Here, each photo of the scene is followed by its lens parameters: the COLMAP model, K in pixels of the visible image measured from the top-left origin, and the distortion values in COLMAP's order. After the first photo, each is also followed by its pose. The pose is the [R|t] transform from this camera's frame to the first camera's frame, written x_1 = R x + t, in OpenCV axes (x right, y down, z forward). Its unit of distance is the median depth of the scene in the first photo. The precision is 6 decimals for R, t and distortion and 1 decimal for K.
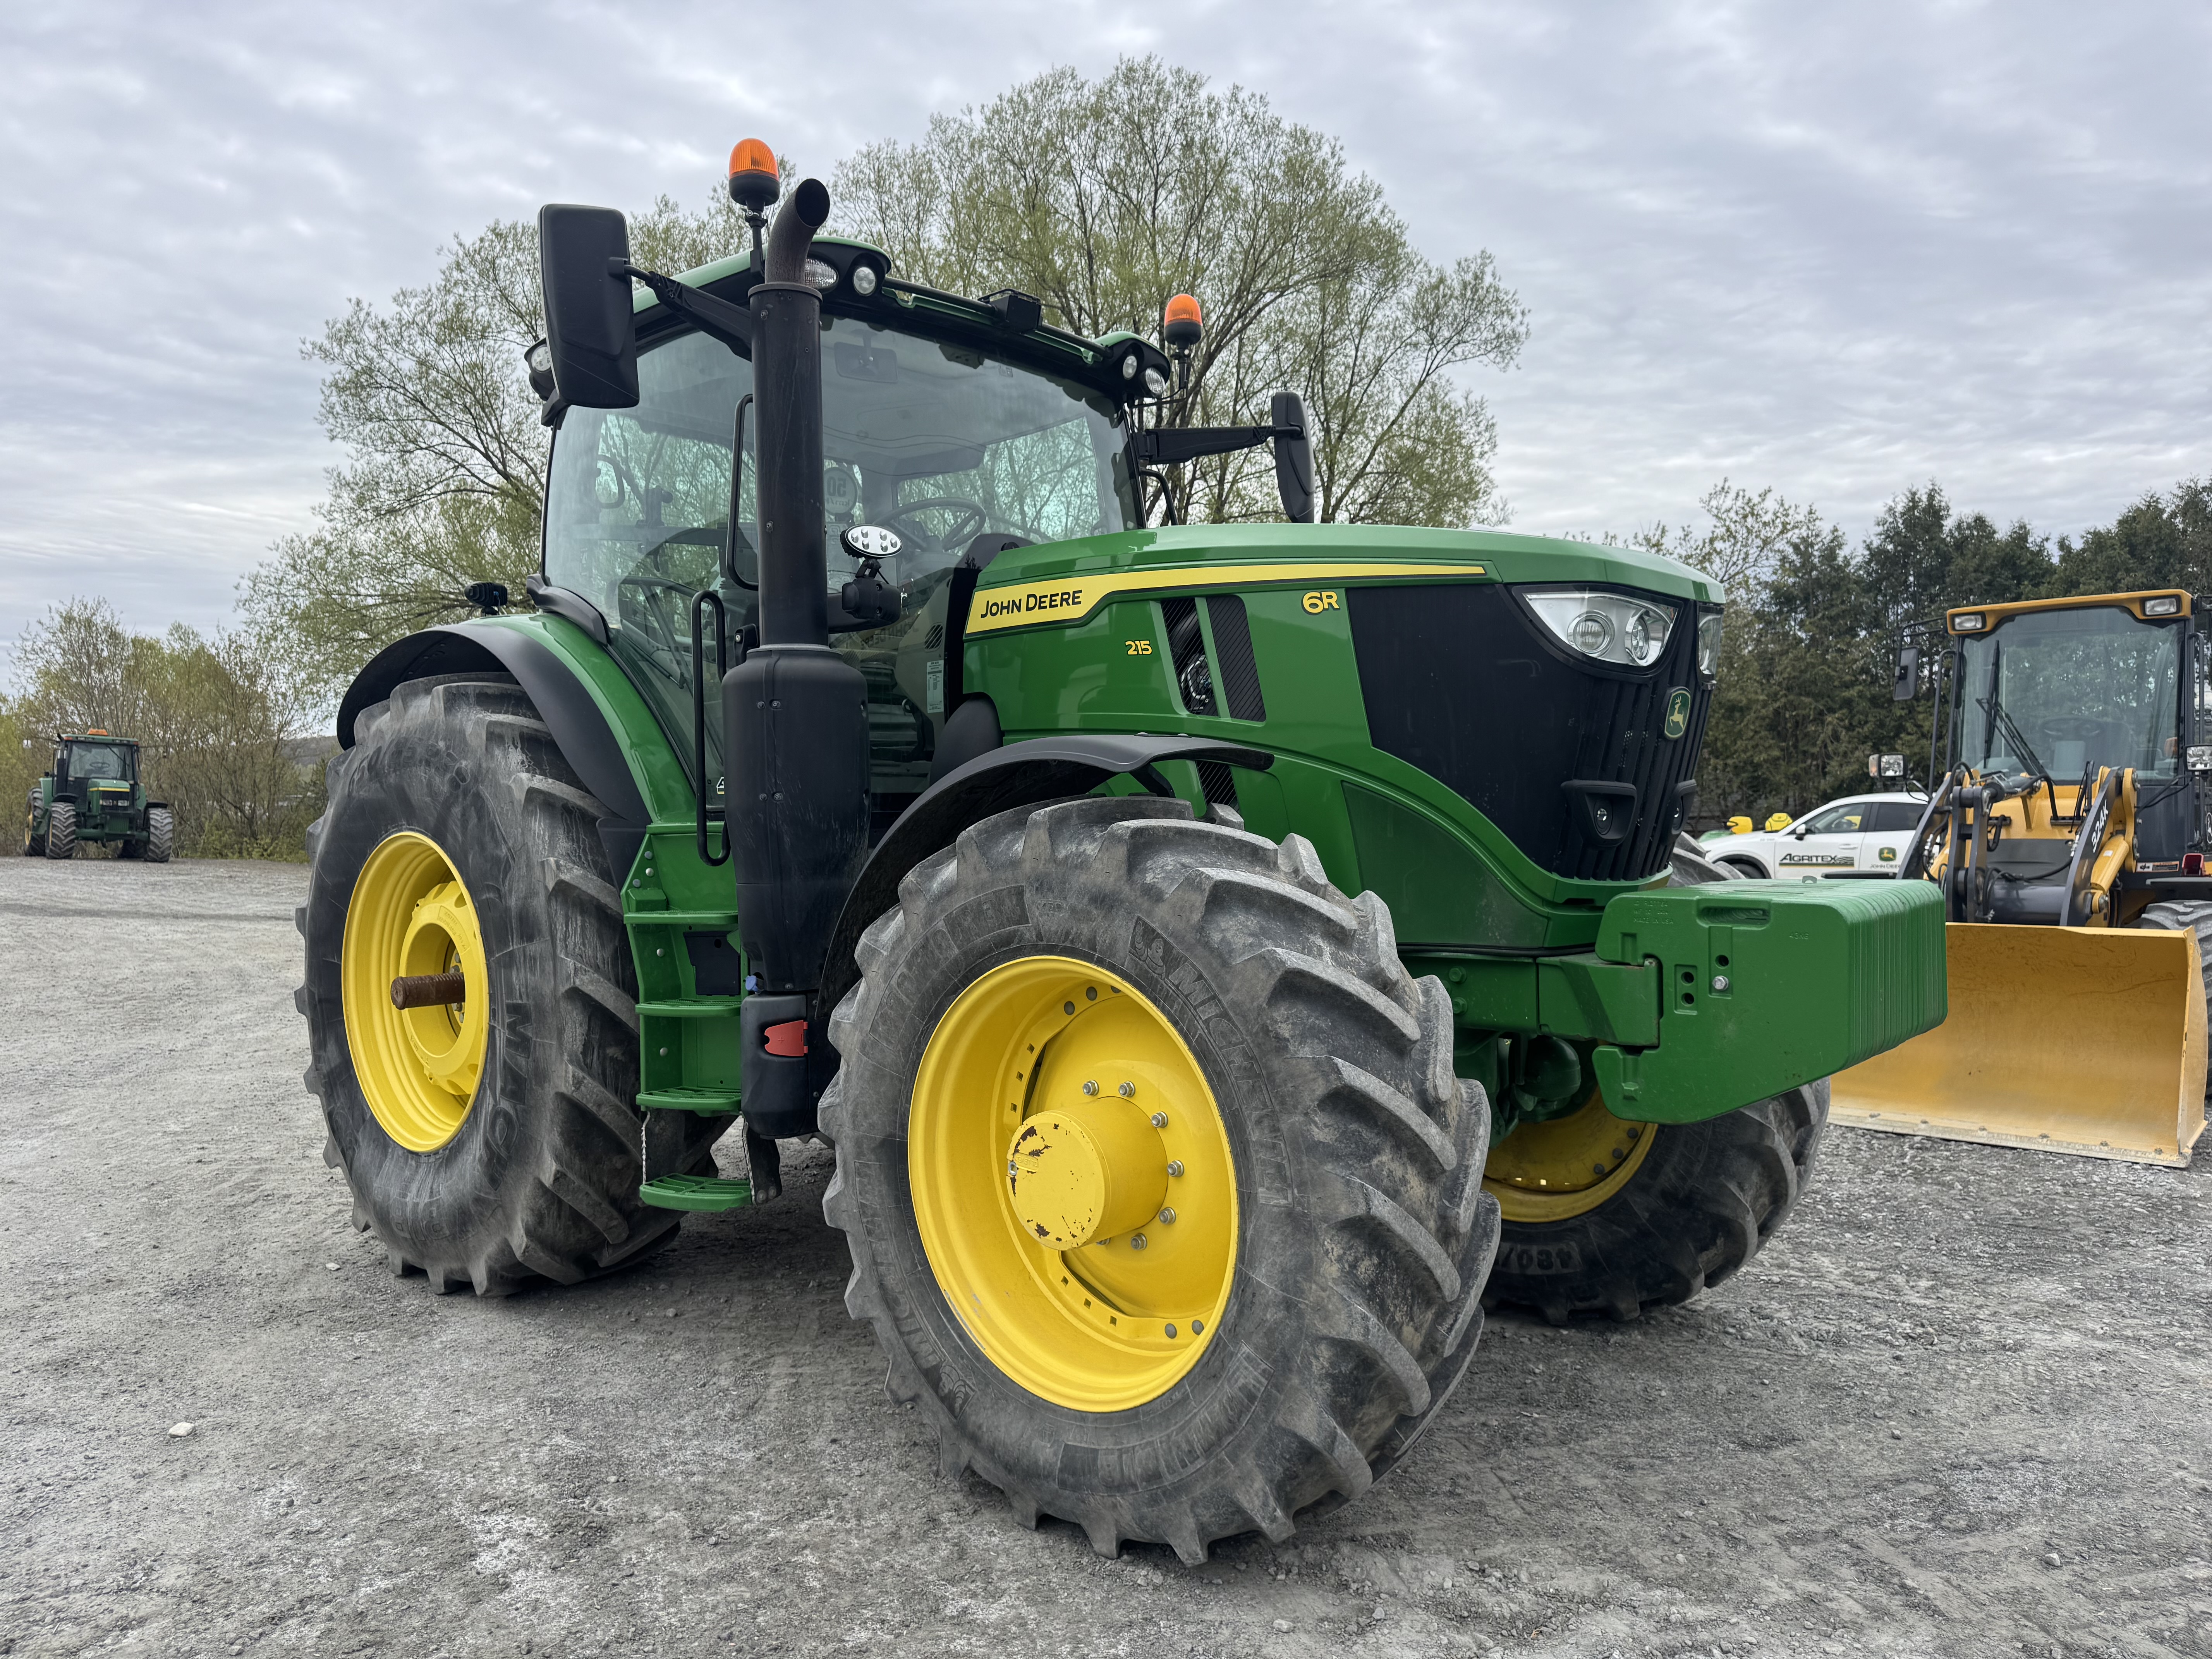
lens RADIAL K [[1527.2, 0, 1160.1], [0, 1527.2, 756.8], [0, 0, 1]] dist [0.041482, -0.052030]
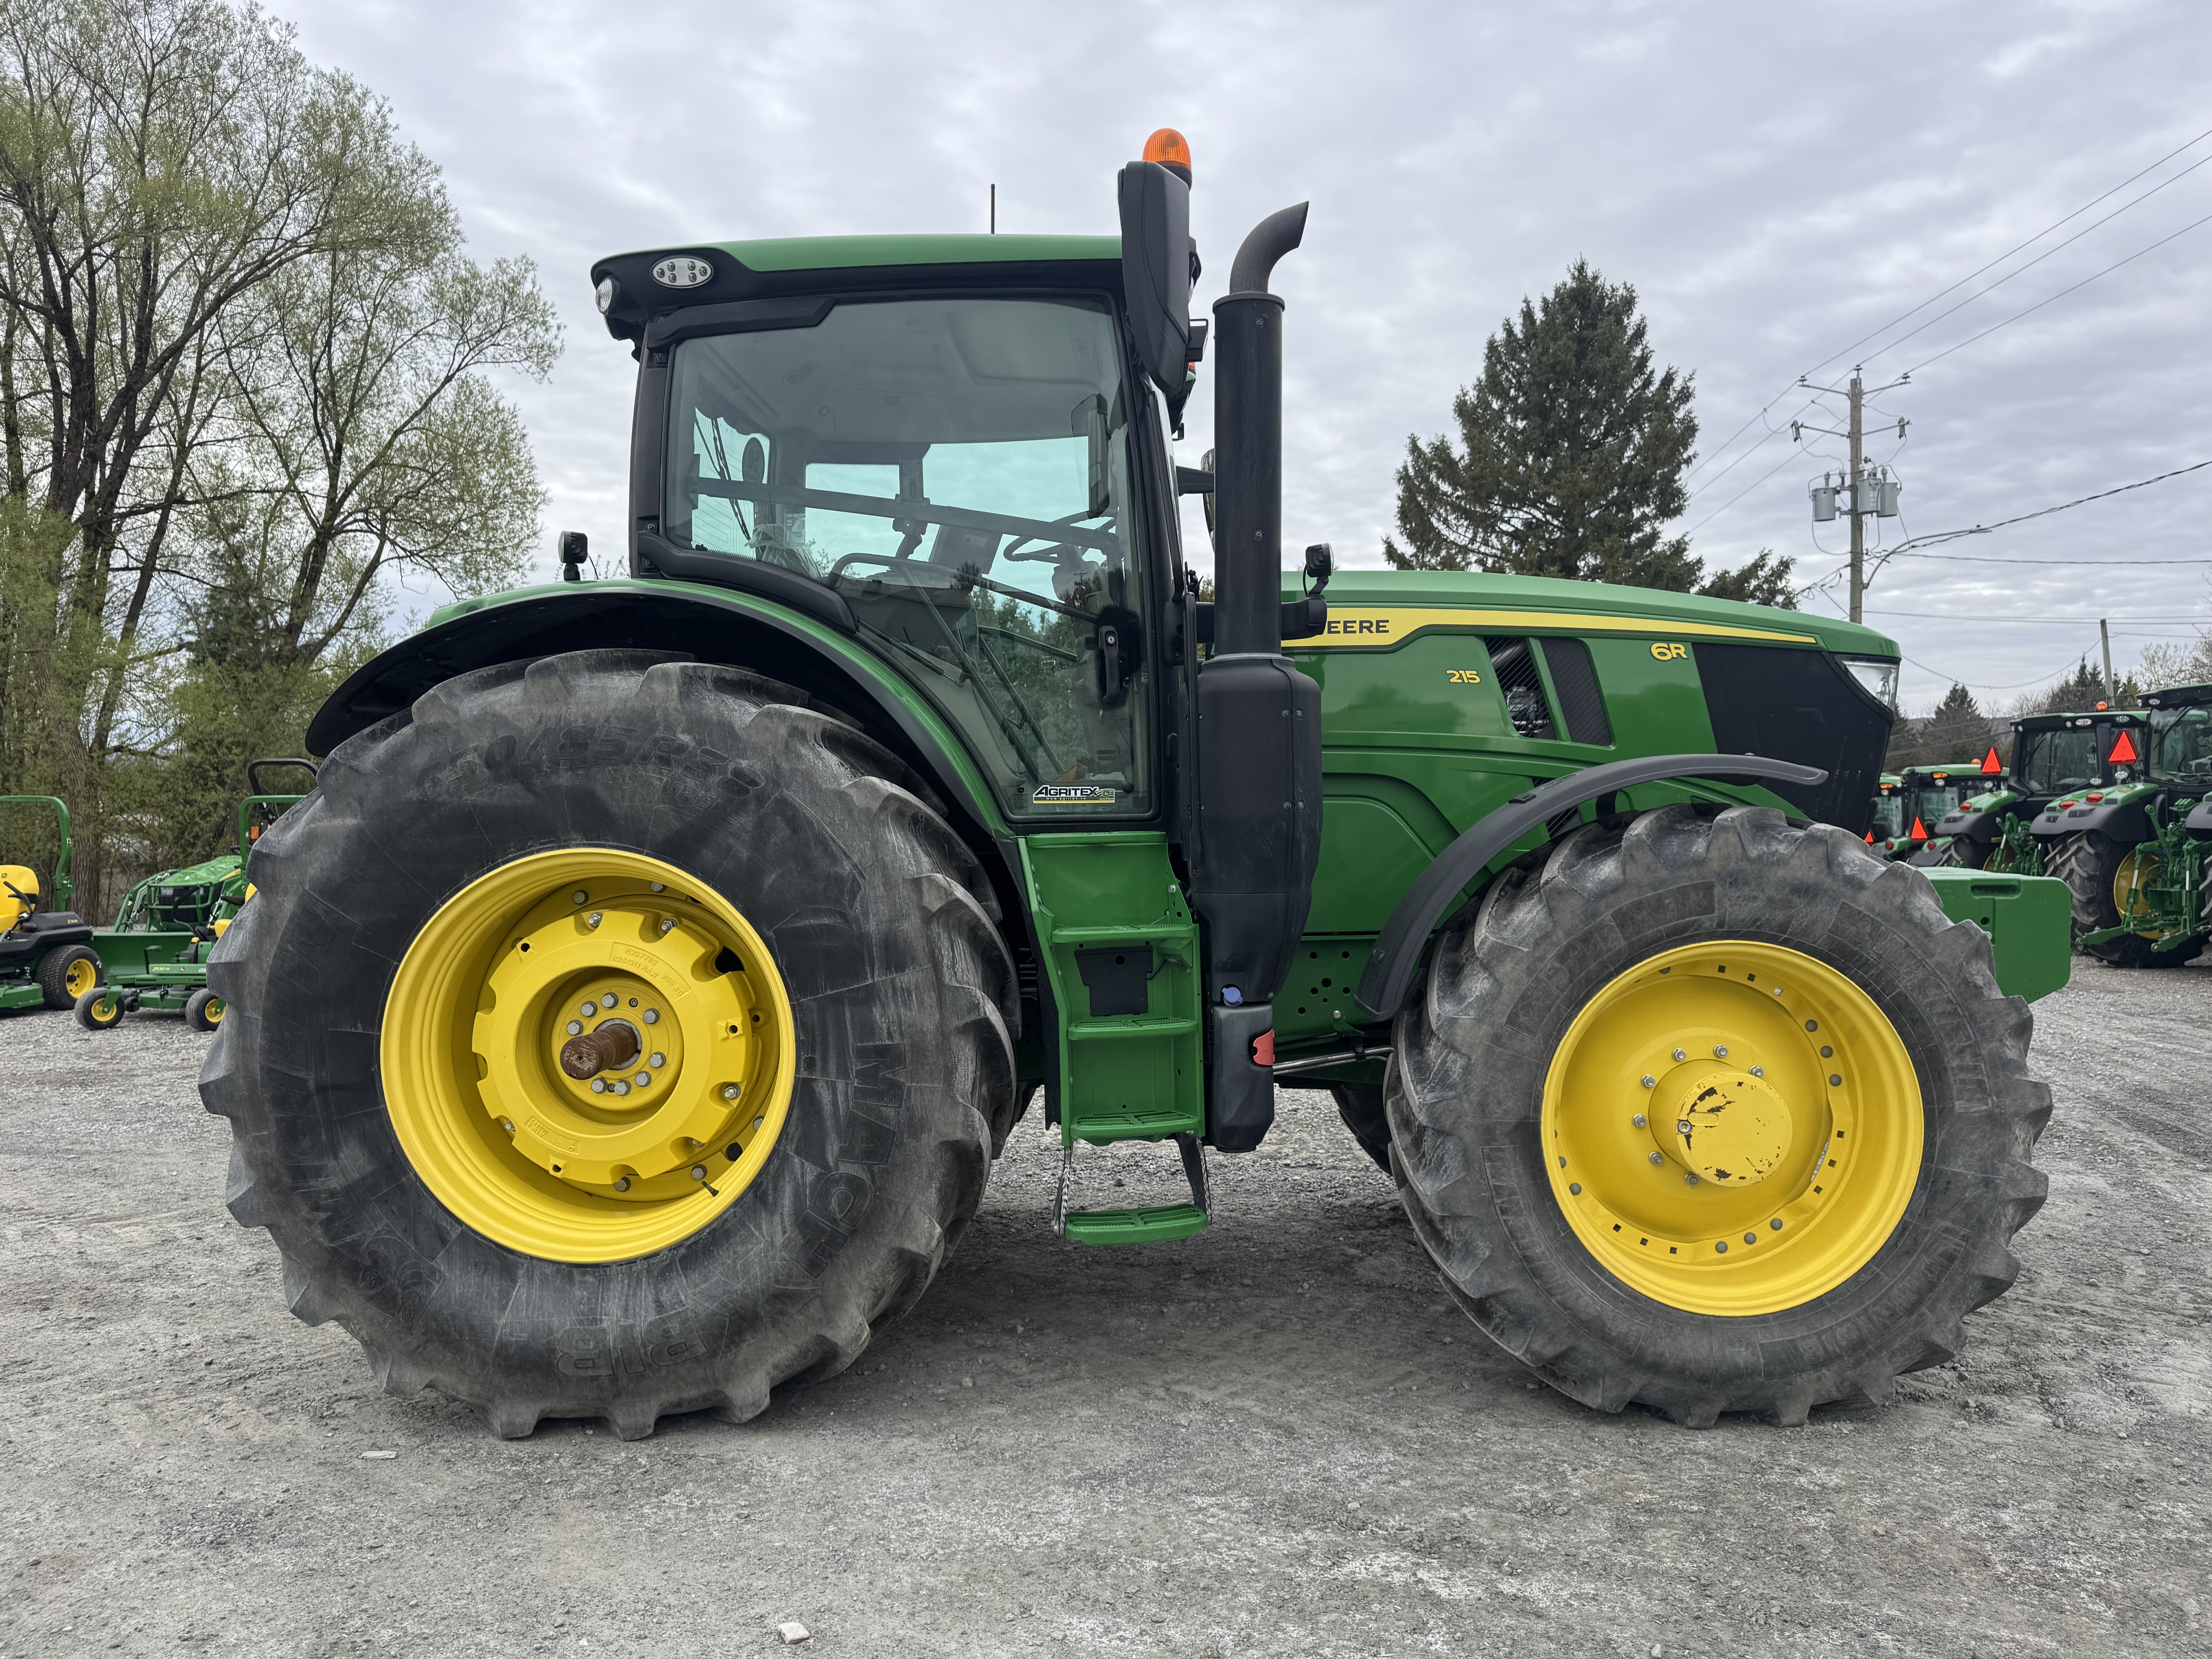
lens RADIAL K [[1527.2, 0, 1030.8], [0, 1527.2, 758.4], [0, 0, 1]] dist [0.041482, -0.052030]
pose [[0.784278, 0.027913, 0.619782, -1.136227], [-0.018554, 0.999596, -0.021540, 0.022709], [-0.620133, 0.005394, 0.784478, 0.363705]]
